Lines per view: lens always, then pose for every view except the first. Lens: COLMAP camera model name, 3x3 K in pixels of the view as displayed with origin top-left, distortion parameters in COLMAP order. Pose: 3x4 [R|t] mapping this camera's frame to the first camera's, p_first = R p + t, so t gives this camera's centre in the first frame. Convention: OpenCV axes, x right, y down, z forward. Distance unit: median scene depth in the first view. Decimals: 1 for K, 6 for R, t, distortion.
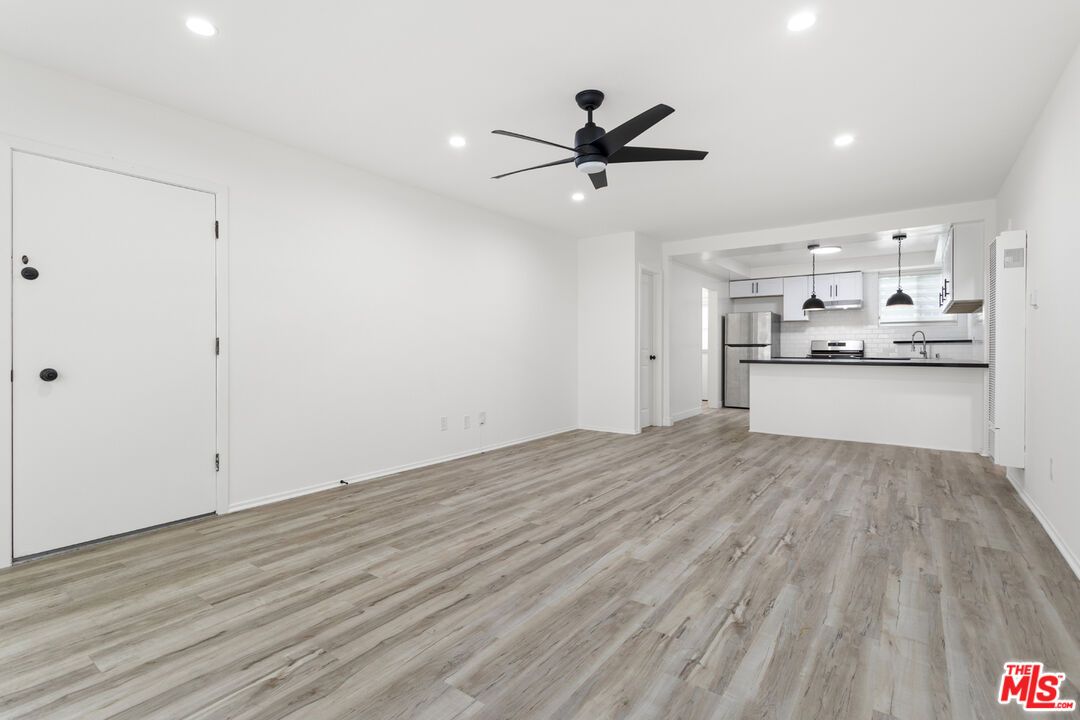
lens RADIAL K [[521.5, 0, 537.4], [0, 521.5, 352.0], [0, 0, 1]] dist [0.012636, -0.004193]
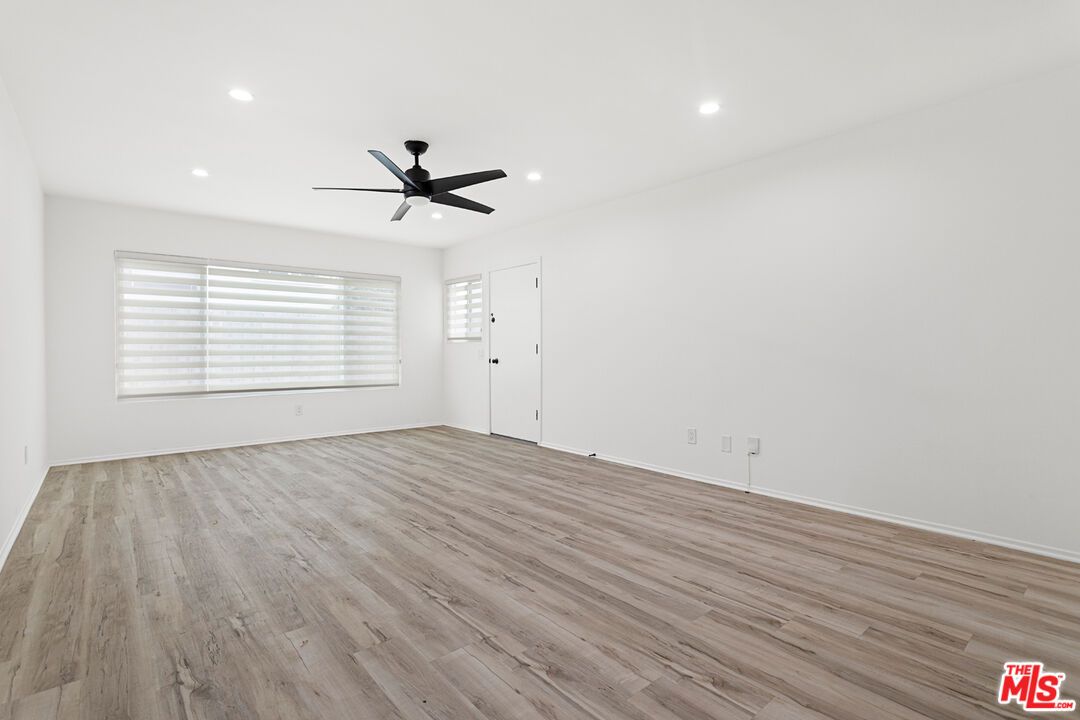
lens RADIAL K [[540.3, 0, 519.0], [0, 540.3, 355.2], [0, 0, 1]] dist [0.019738, -0.007661]
pose [[-0.291550, 0.012878, -0.956469, 1.153374], [0.000672, 0.999912, 0.013258, -0.013530], [0.956555, 0.003222, -0.291533, 1.491328]]
